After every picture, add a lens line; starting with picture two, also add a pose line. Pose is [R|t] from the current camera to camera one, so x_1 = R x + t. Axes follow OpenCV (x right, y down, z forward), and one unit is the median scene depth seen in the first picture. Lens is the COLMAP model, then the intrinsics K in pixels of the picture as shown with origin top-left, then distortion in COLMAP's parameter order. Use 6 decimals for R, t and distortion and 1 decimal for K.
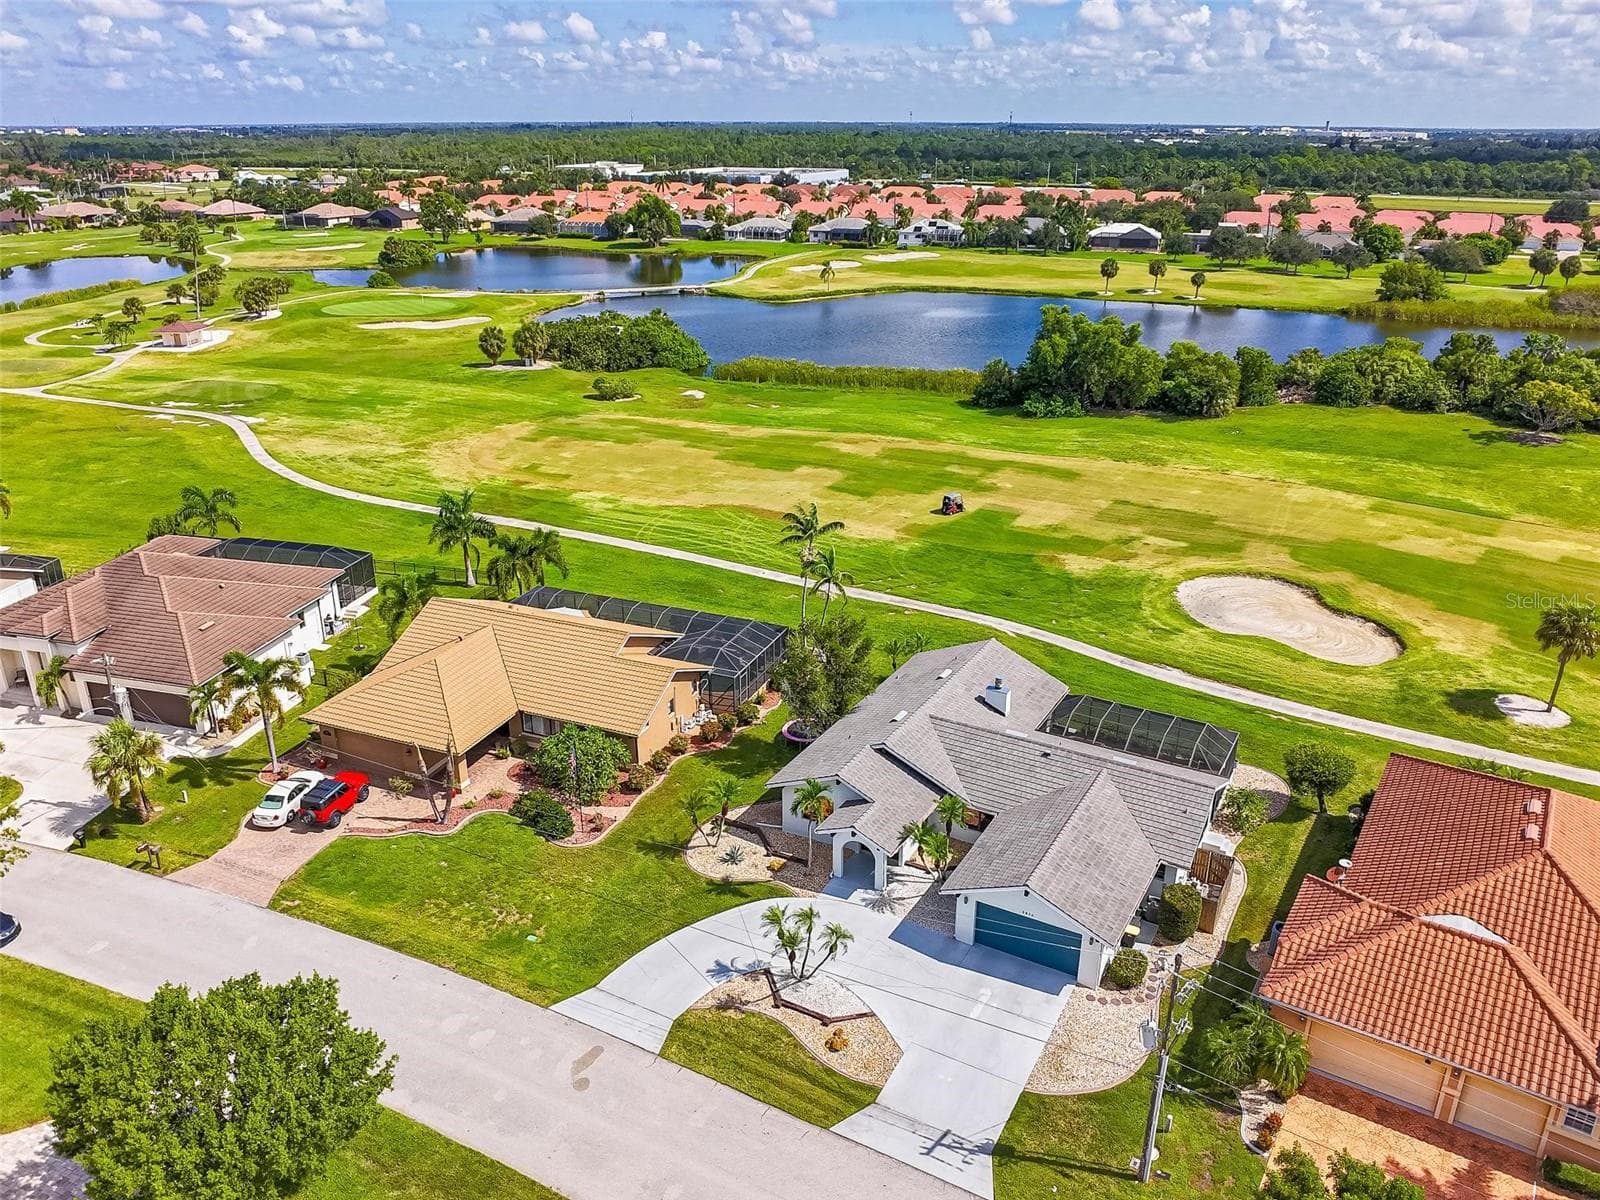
lens RADIAL K [[1189.3, 0, 809.4], [0, 1189.3, 612.1], [0, 0, 1]] dist [-0.031709, -0.003988]
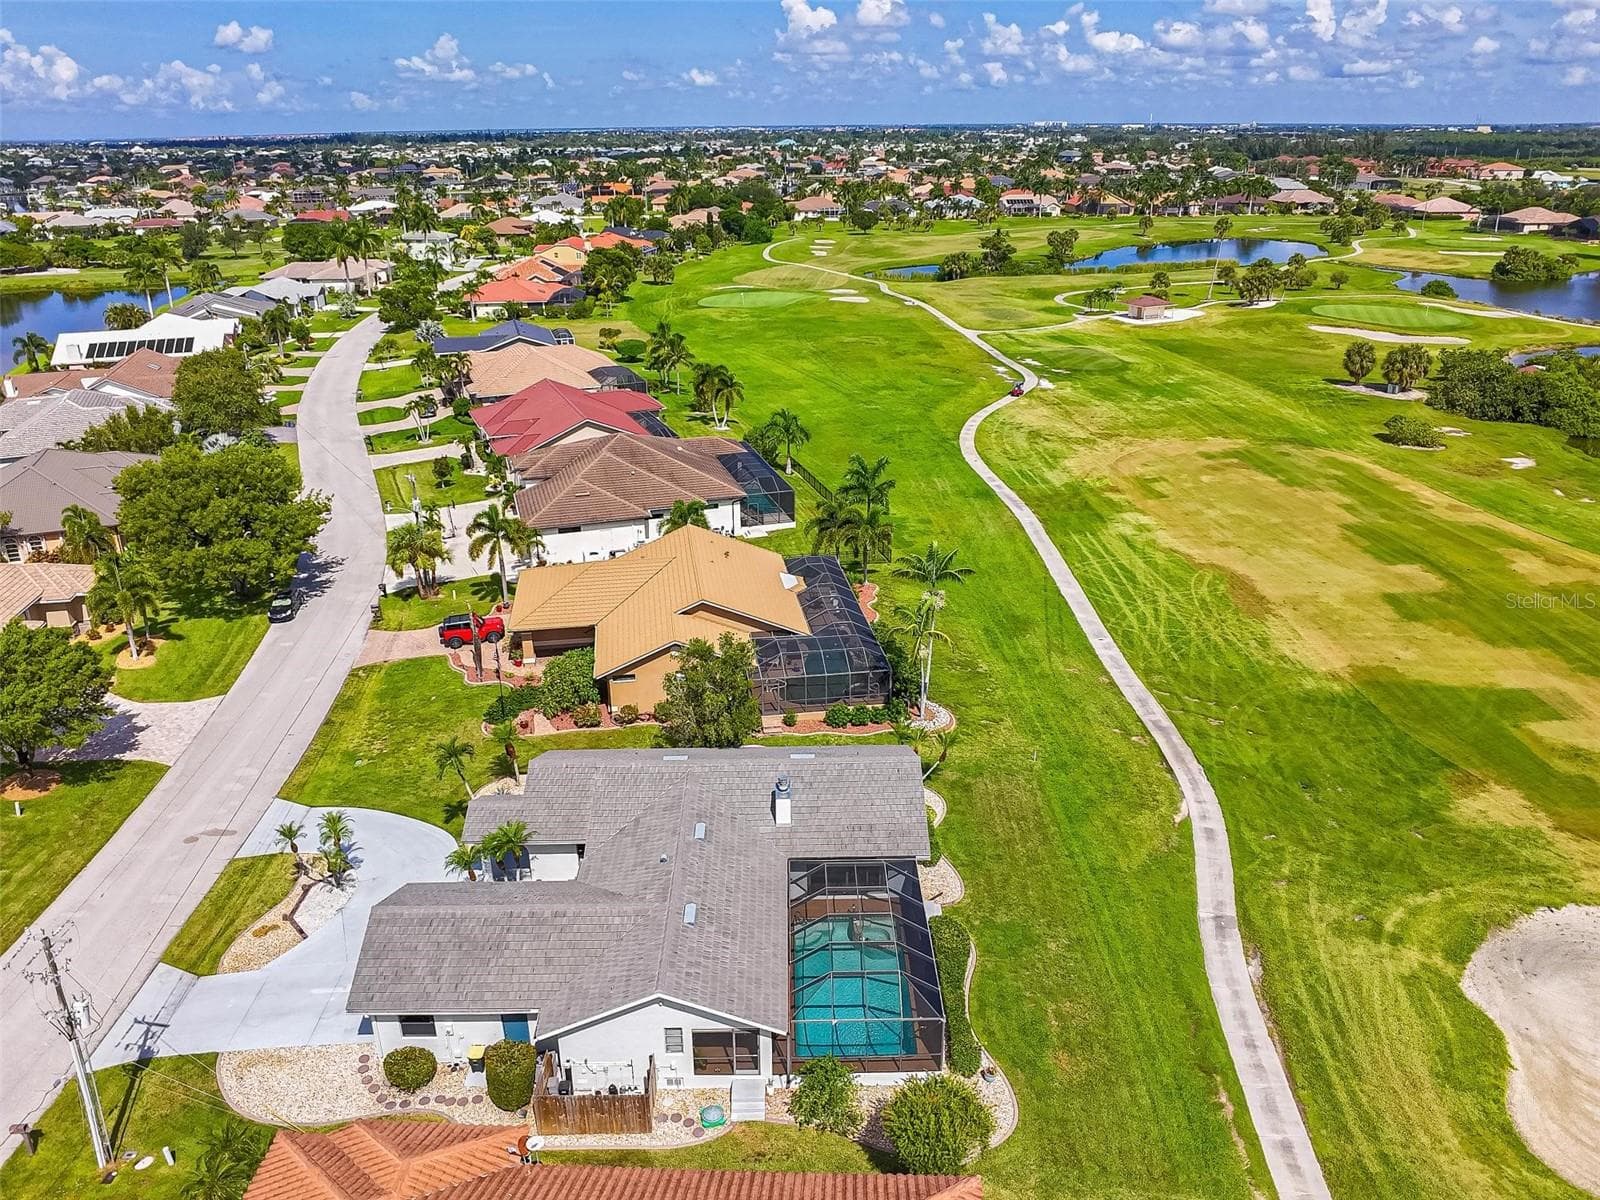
lens RADIAL K [[1189.3, 0, 803.0], [0, 1189.3, 599.5], [0, 0, 1]] dist [-0.031709, -0.003988]
pose [[0.507439, 0.315969, -0.801667, 0.719463], [-0.322386, 0.932394, 0.163429, -0.179239], [0.799108, 0.175516, 0.574997, 0.489010]]
